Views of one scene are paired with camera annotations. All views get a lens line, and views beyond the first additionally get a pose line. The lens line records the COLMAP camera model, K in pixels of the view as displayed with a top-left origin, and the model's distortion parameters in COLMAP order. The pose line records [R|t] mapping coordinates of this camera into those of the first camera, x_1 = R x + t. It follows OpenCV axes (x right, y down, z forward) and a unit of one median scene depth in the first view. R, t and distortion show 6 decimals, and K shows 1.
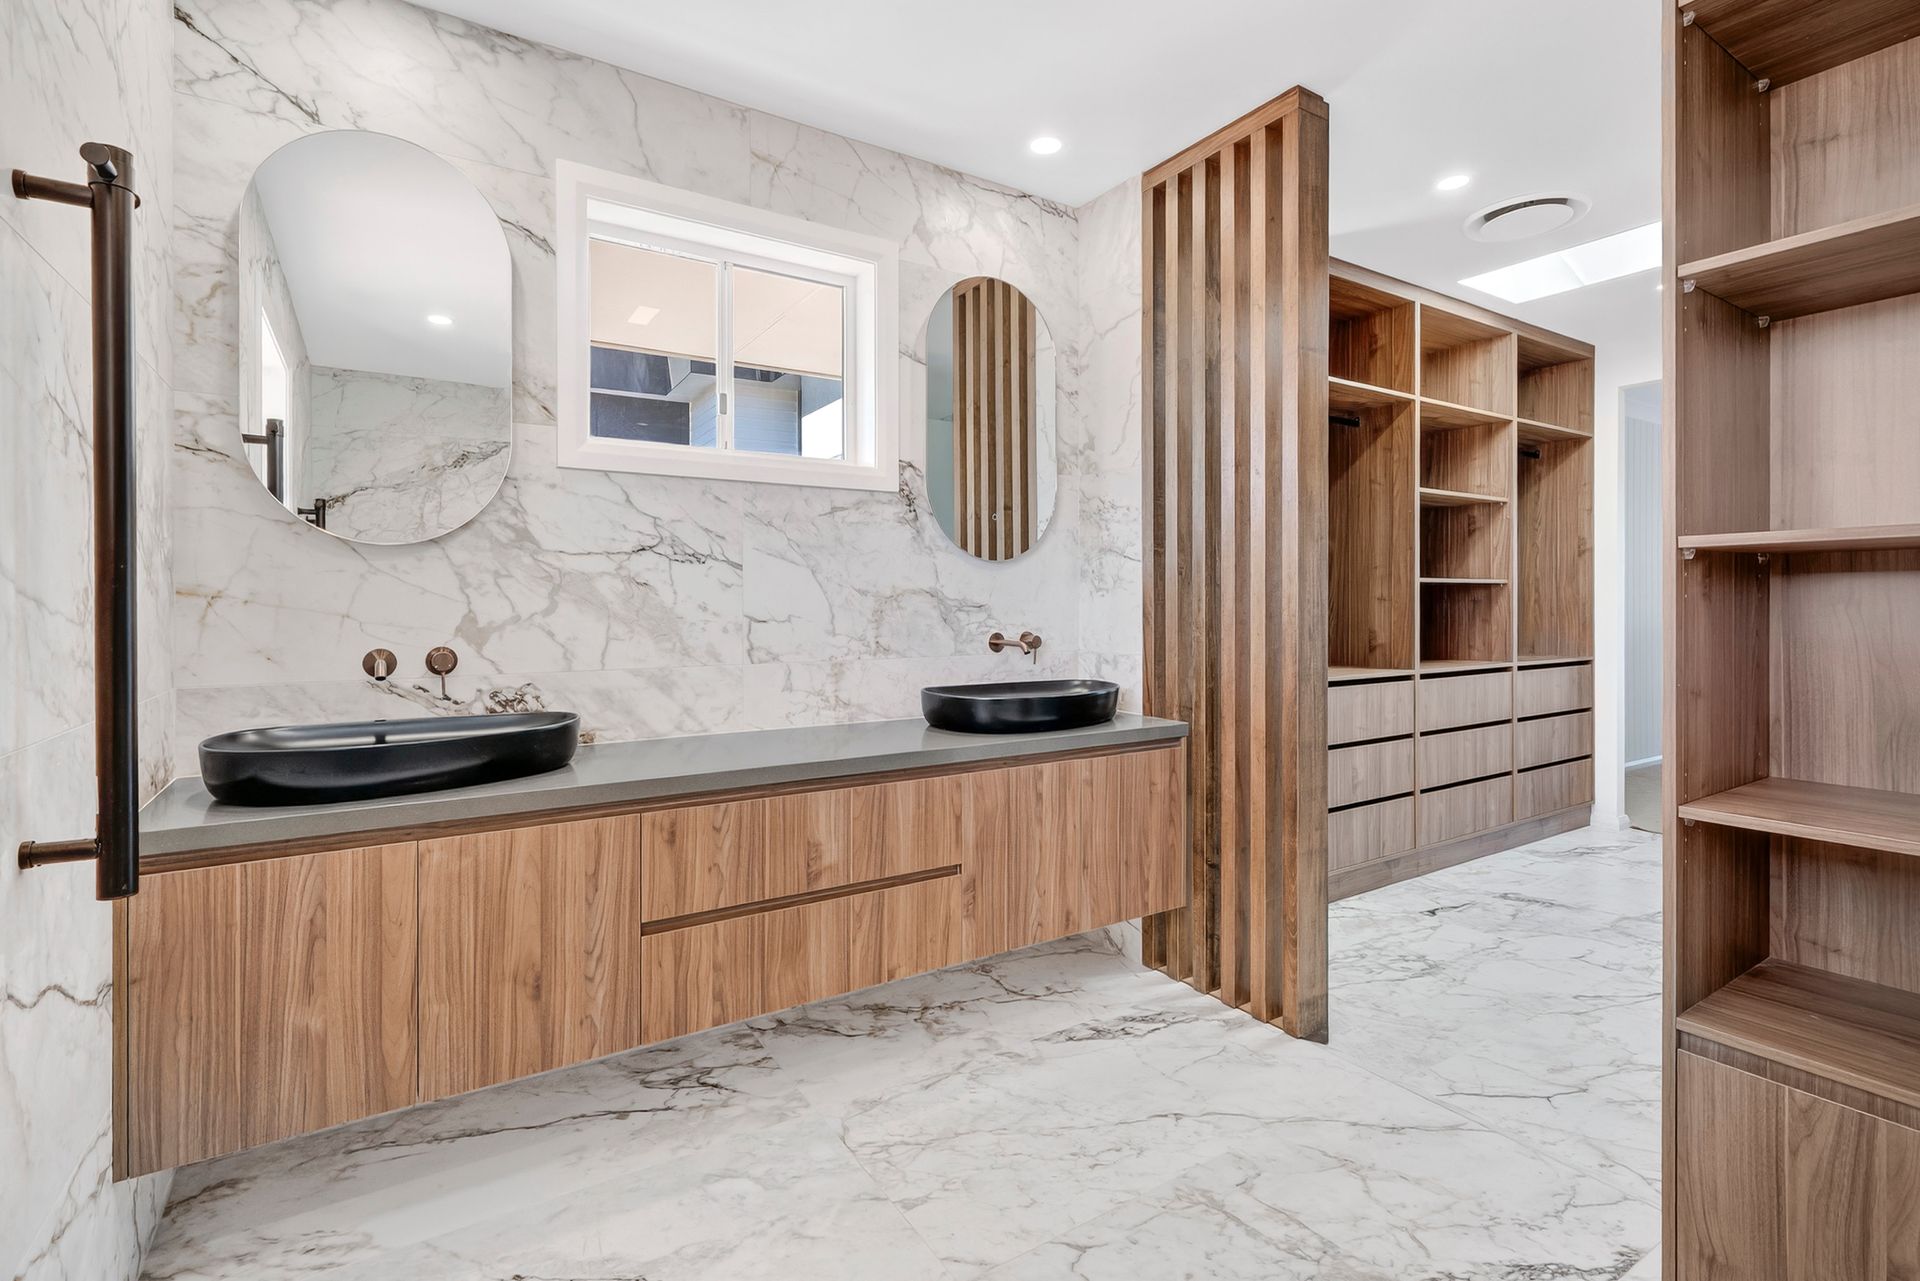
lens RADIAL K [[875.4, 0, 939.4], [0, 875.4, 601.8], [0, 0, 1]] dist [-0.005236, 0.003181]
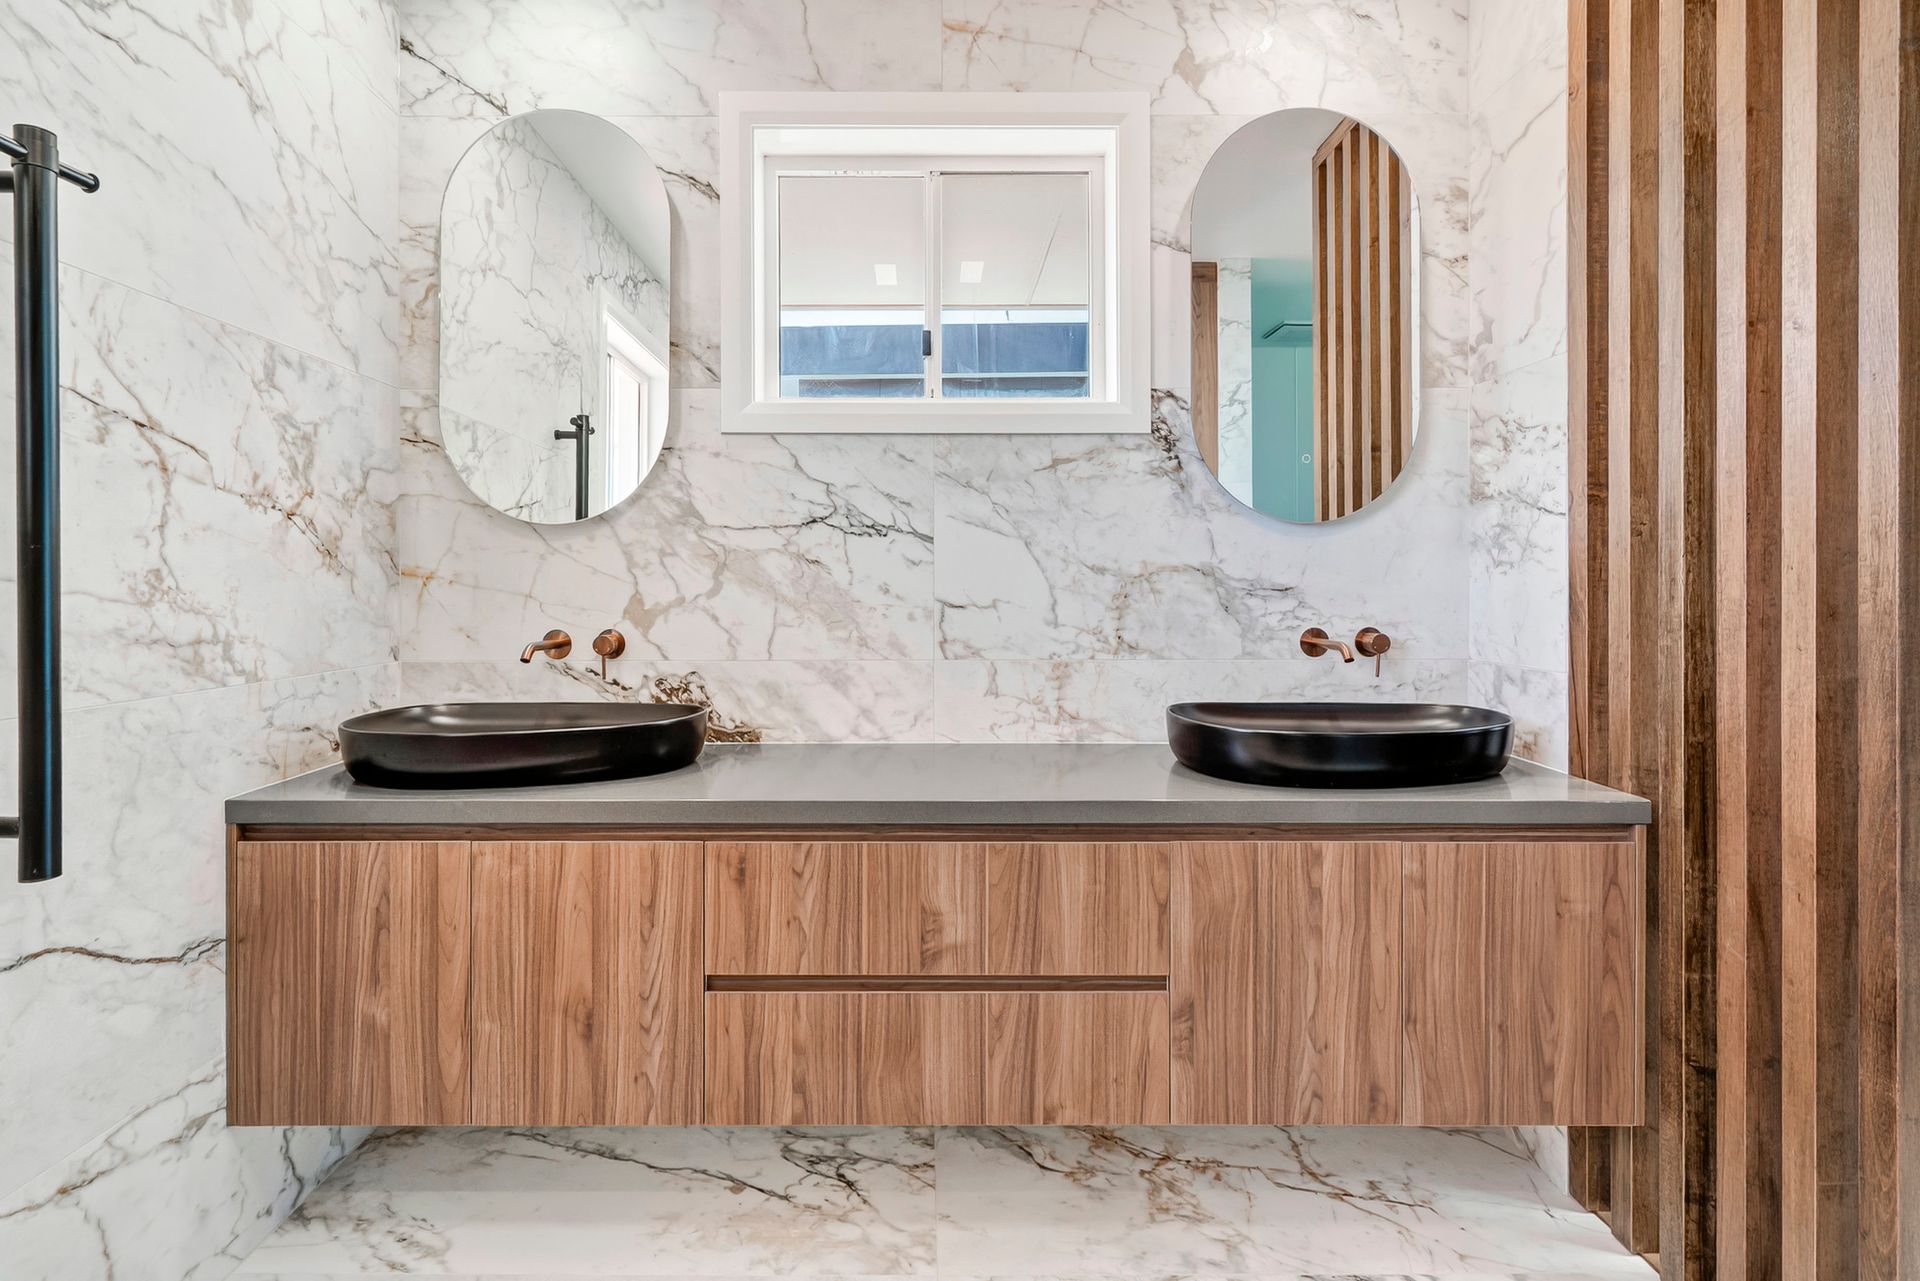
lens RADIAL K [[875.4, 0, 953.6], [0, 875.4, 582.0], [0, 0, 1]] dist [-0.005236, 0.003181]
pose [[0.852023, 0.000251, -0.523505, 0.229271], [-0.000681, 1.000000, -0.000628, -0.000073], [0.523504, 0.000892, 0.852022, 0.340442]]
